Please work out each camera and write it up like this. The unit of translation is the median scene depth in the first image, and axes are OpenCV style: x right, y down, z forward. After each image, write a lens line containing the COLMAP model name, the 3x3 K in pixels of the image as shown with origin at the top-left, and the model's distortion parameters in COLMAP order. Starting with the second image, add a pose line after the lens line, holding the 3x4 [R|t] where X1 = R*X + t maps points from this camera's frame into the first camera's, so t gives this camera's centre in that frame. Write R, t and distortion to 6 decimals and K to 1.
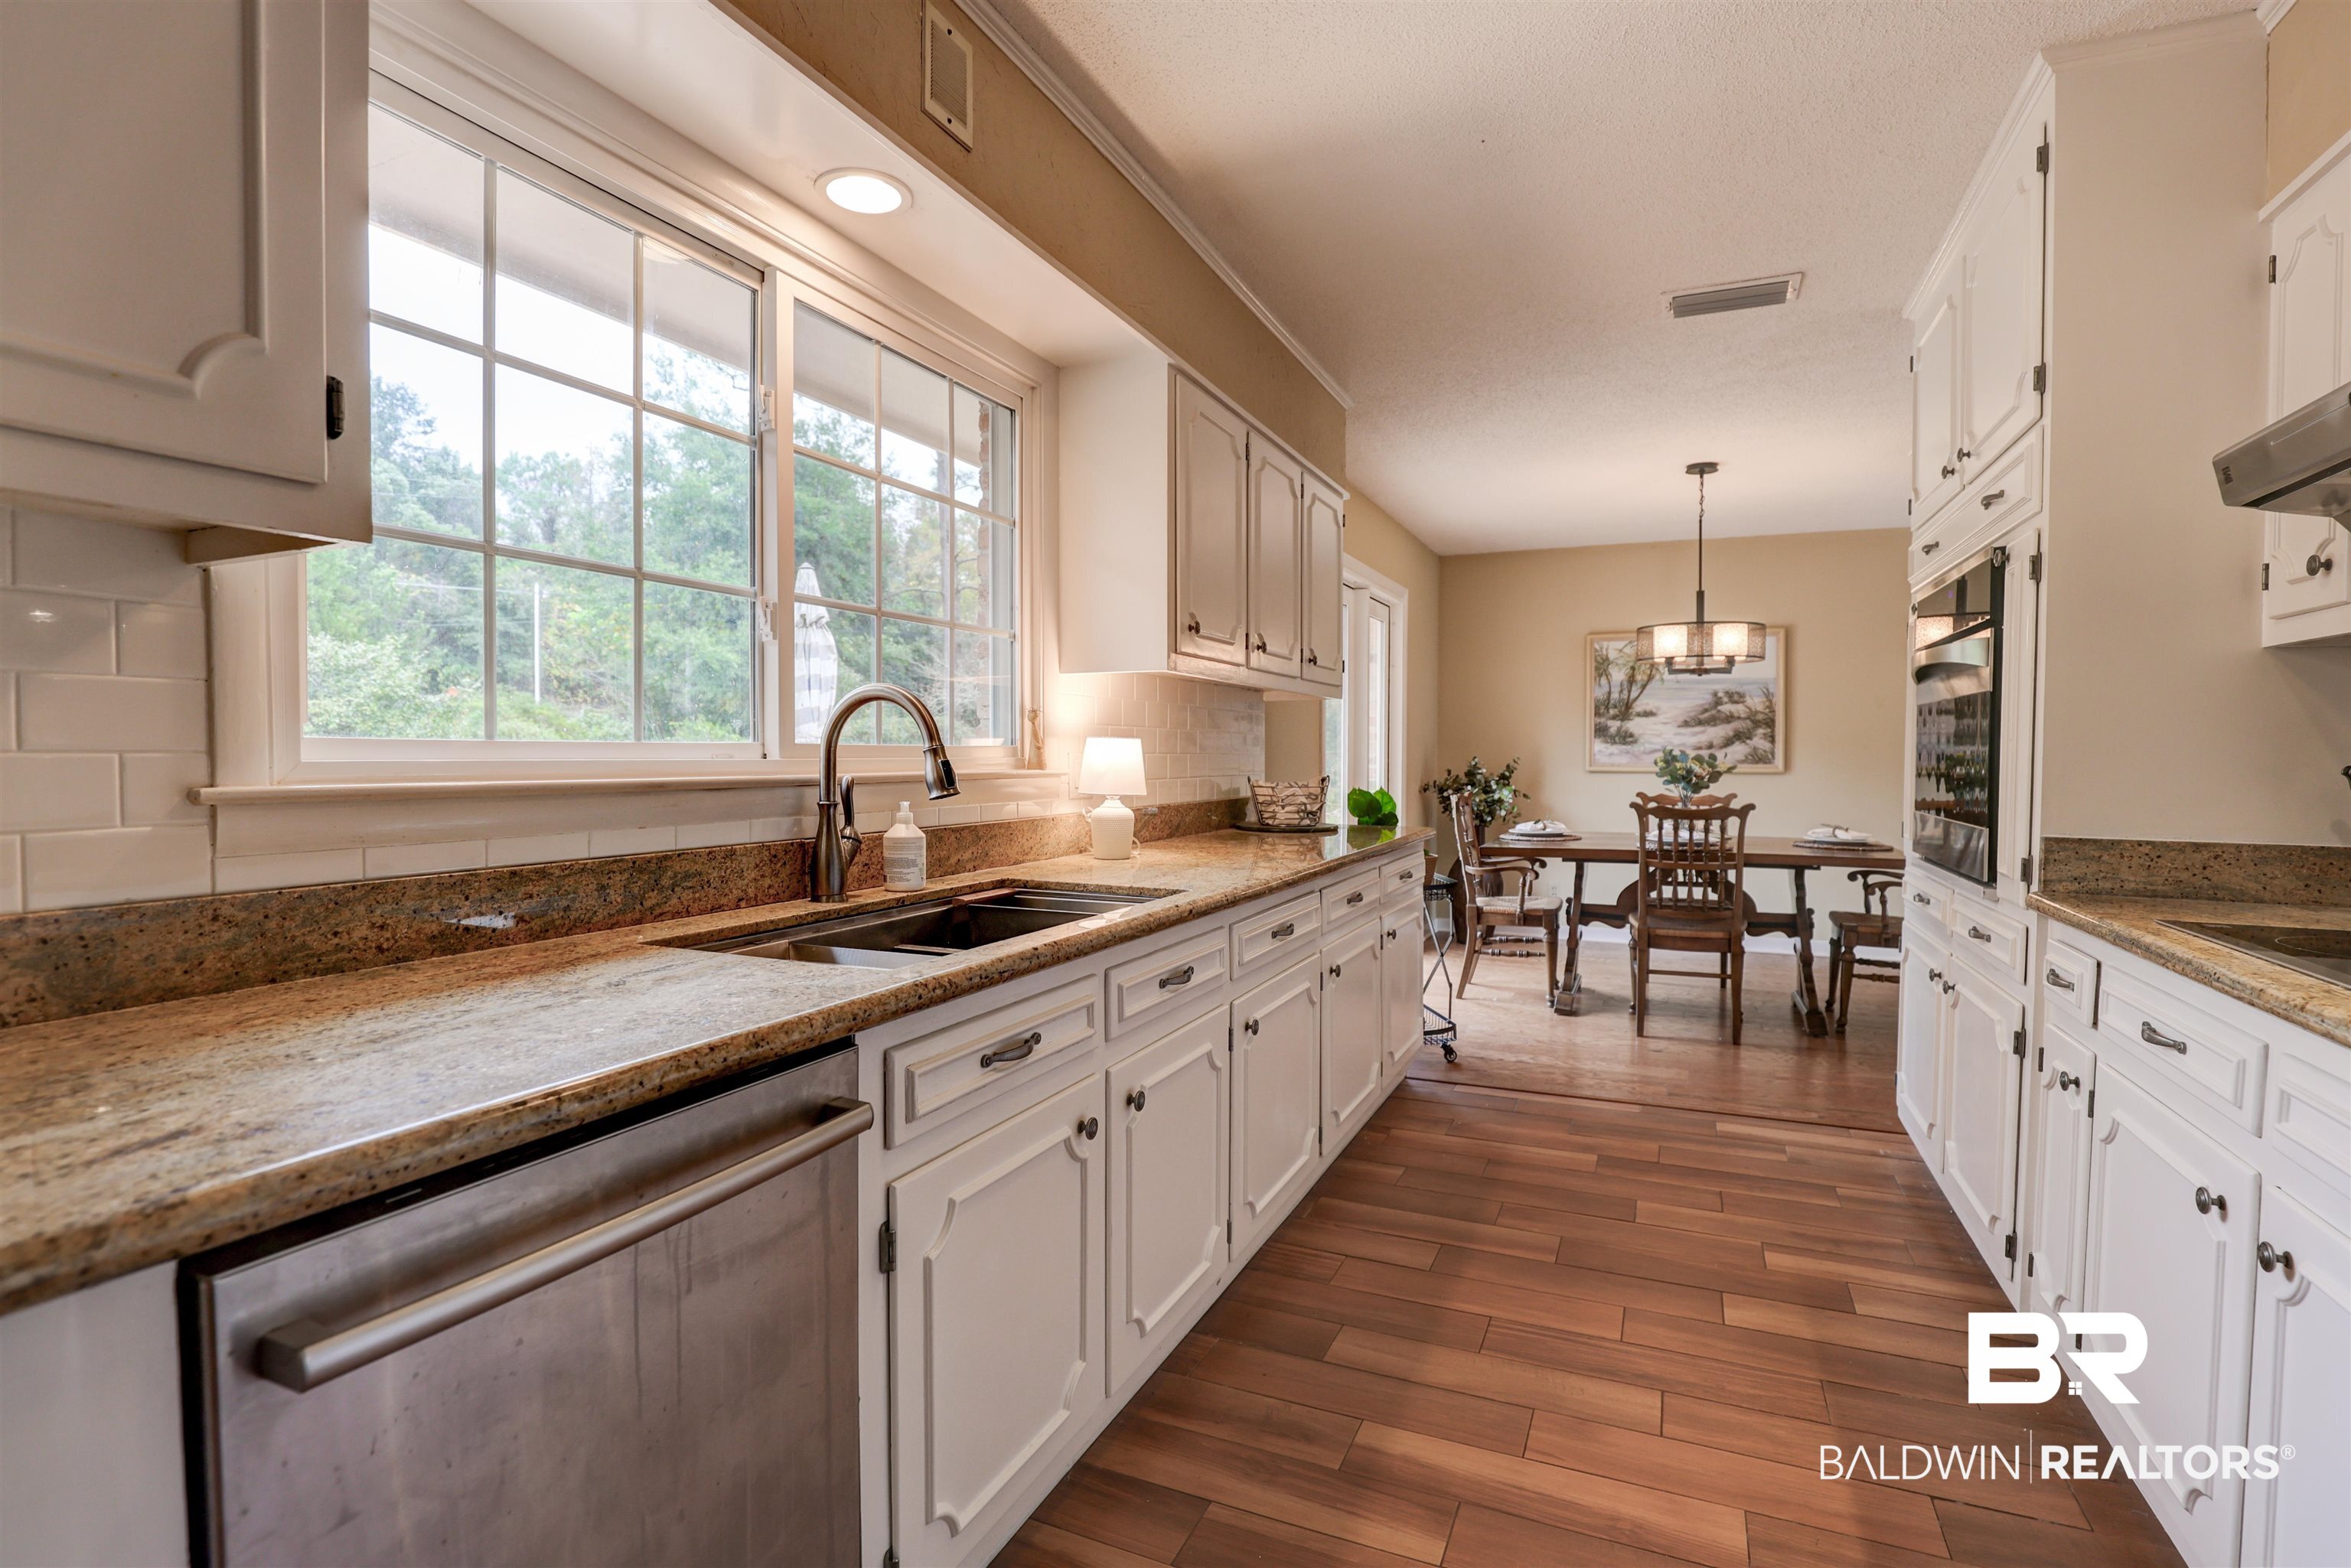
lens RADIAL K [[1075.3, 0, 1153.0], [0, 1075.3, 776.3], [0, 0, 1]] dist [-0.017713, -0.000740]
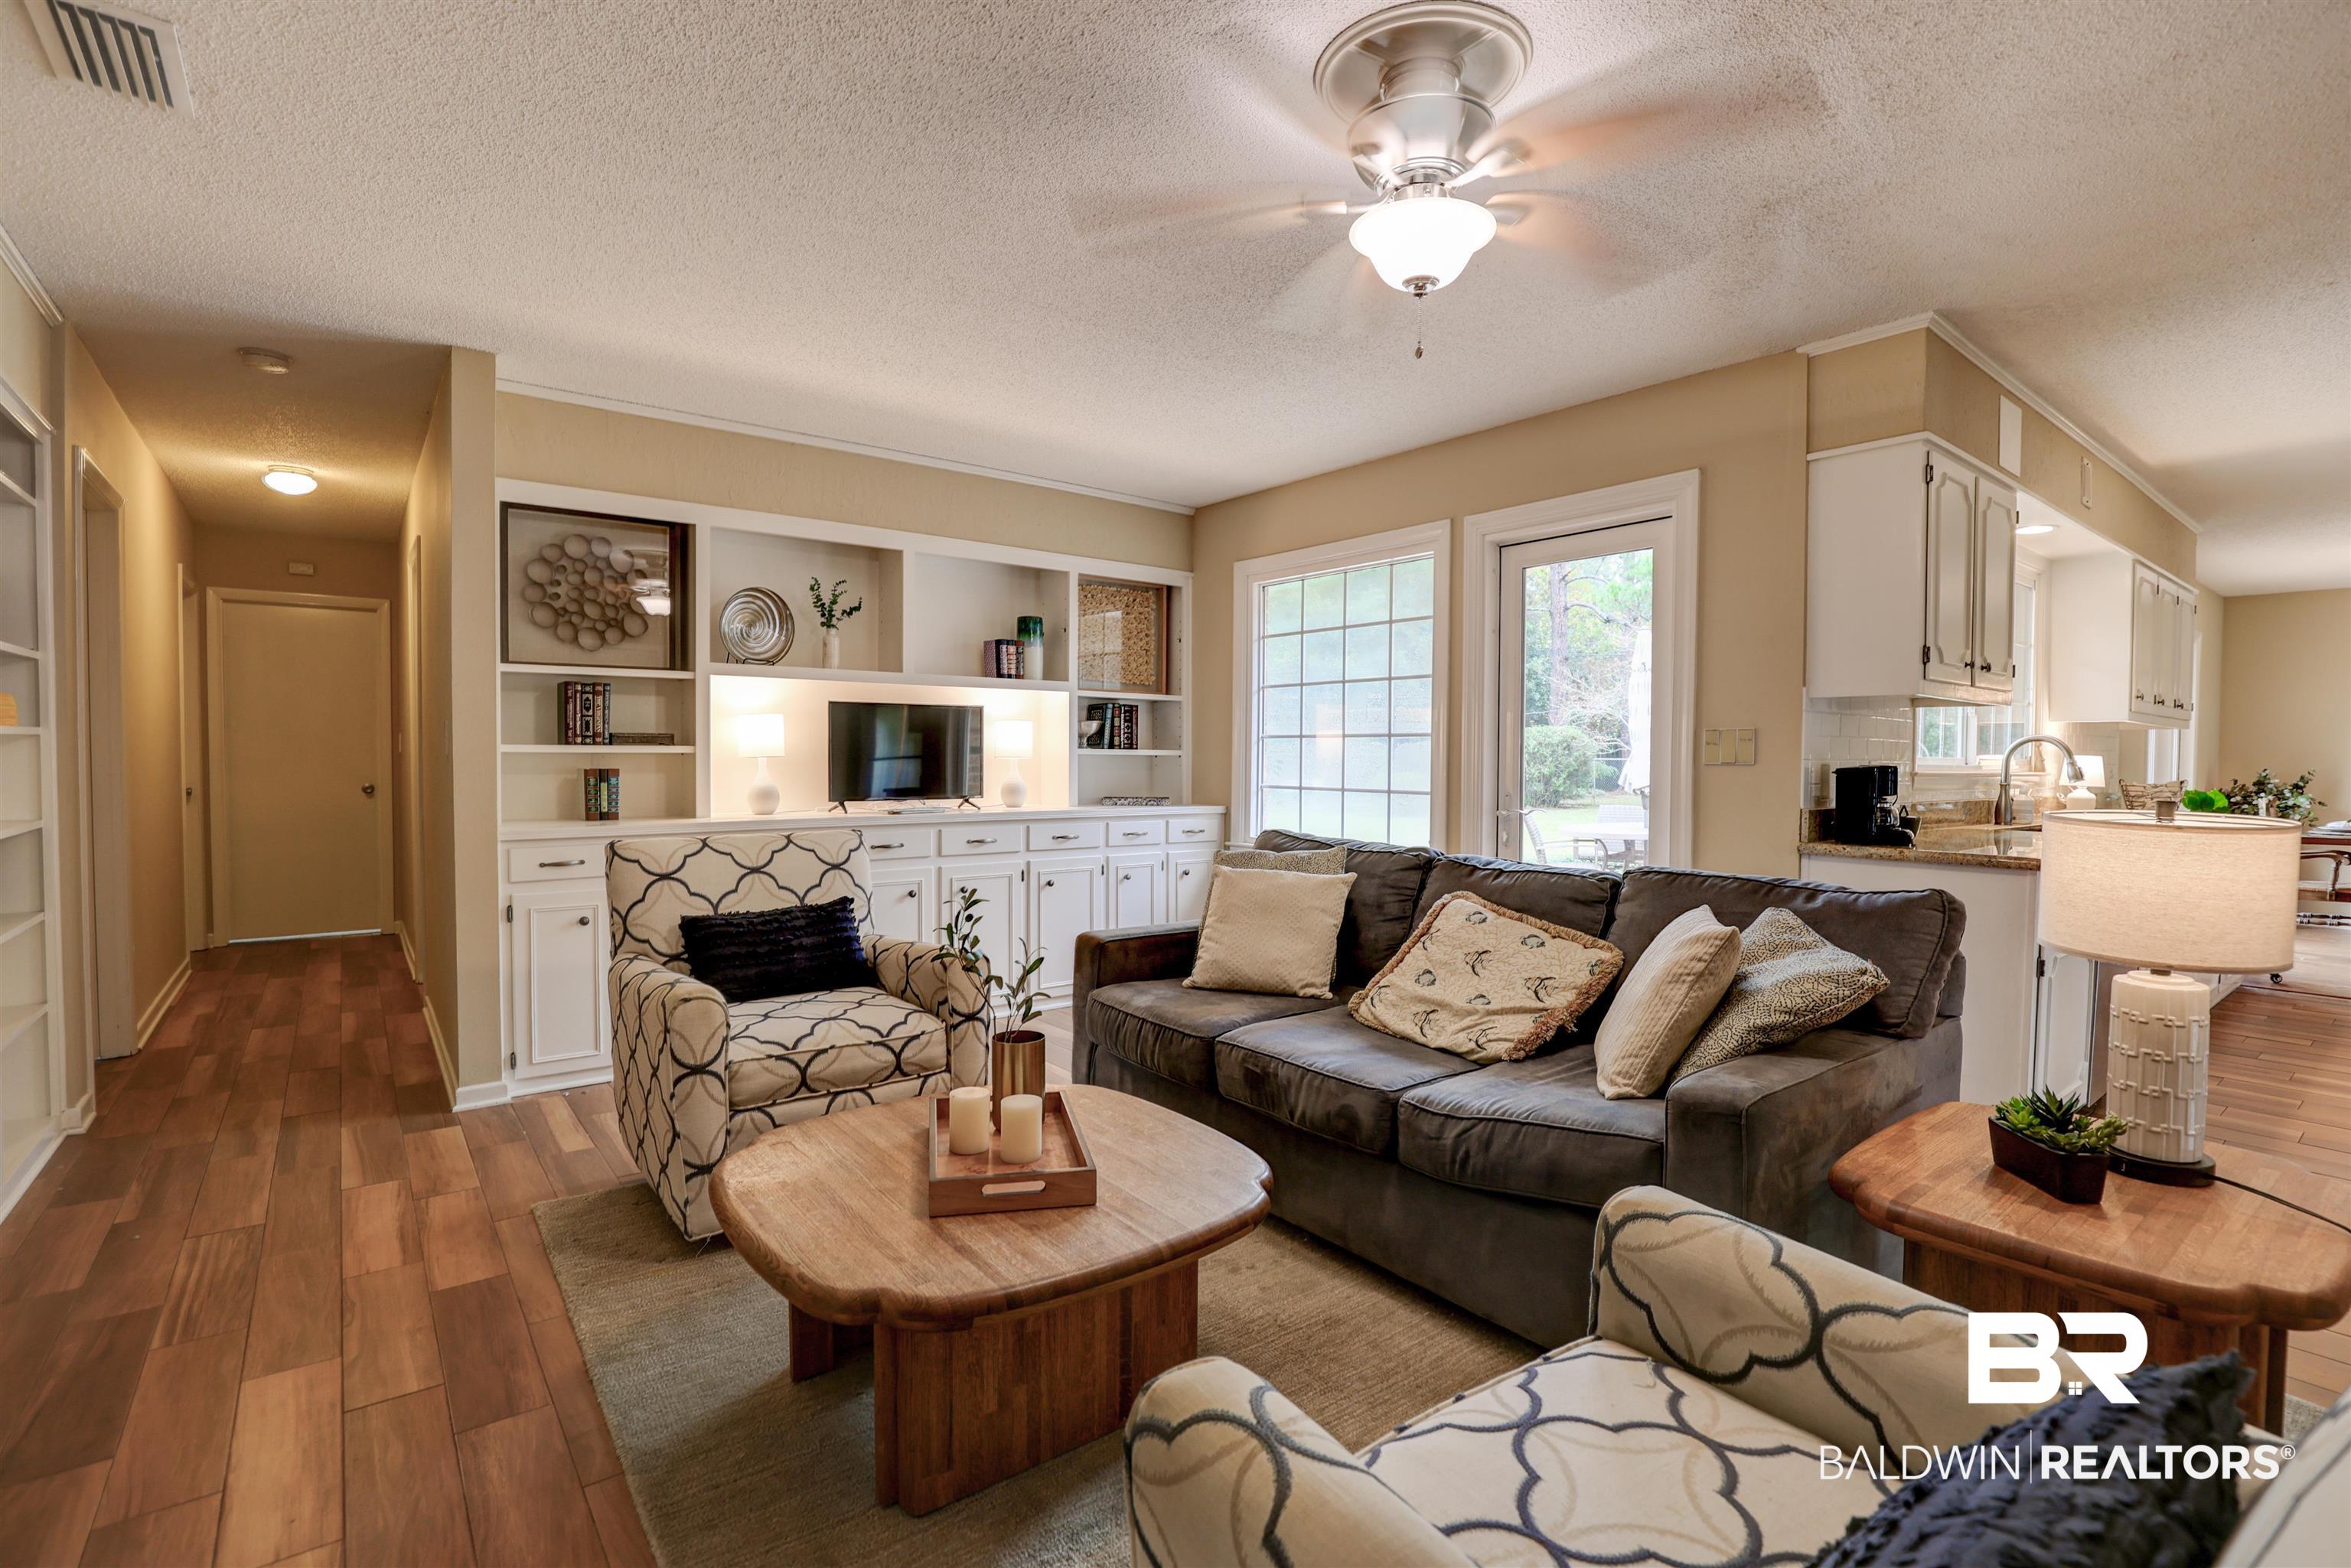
lens RADIAL K [[1075.3, 0, 1174.3], [0, 1075.3, 786.2], [0, 0, 1]] dist [-0.017713, -0.000740]
pose [[0.898485, 0.015016, -0.438747, -0.331509], [-0.014435, 0.999885, 0.004659, 0.015893], [0.438766, 0.002147, 0.898599, -0.695079]]
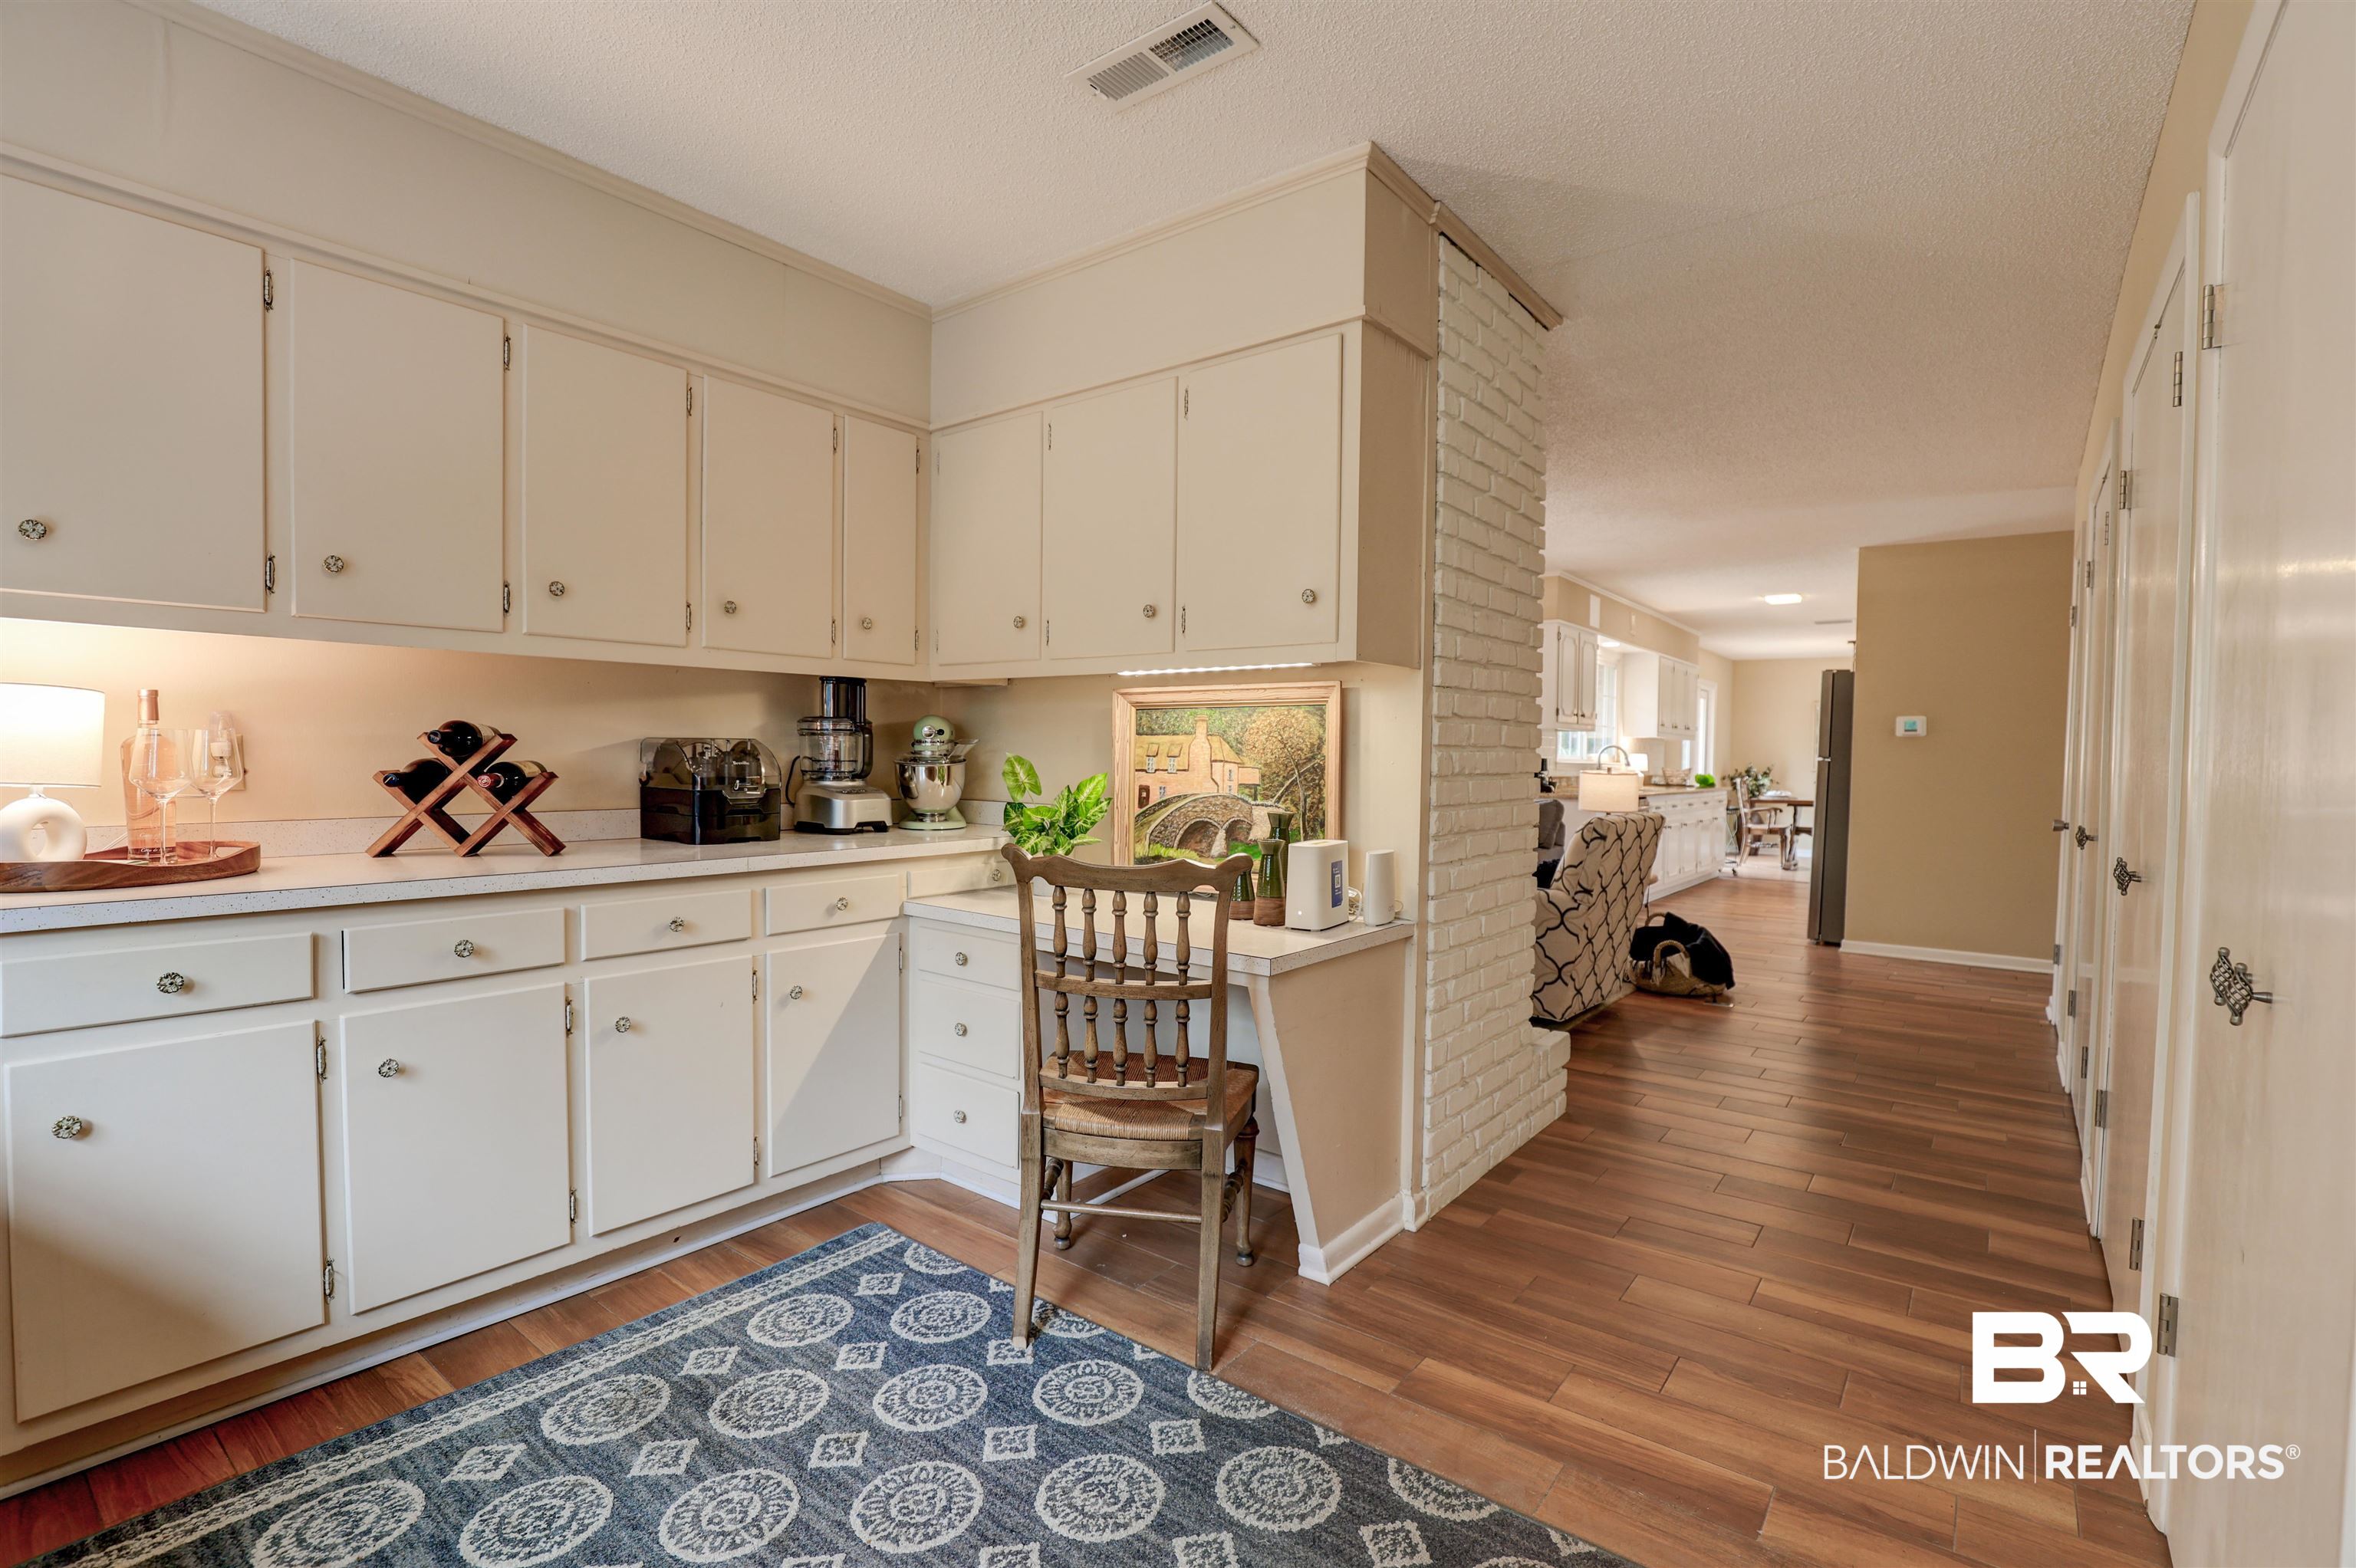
lens RADIAL K [[1077.5, 0, 1177.9], [0, 1077.5, 785.3], [0, 0, 1]] dist [-0.017713, -0.000740]
pose [[0.977110, 0.013287, -0.212321, -0.408383], [-0.013003, 0.999912, 0.002732, 0.041045], [0.212339, 0.000091, 0.977196, -1.512749]]
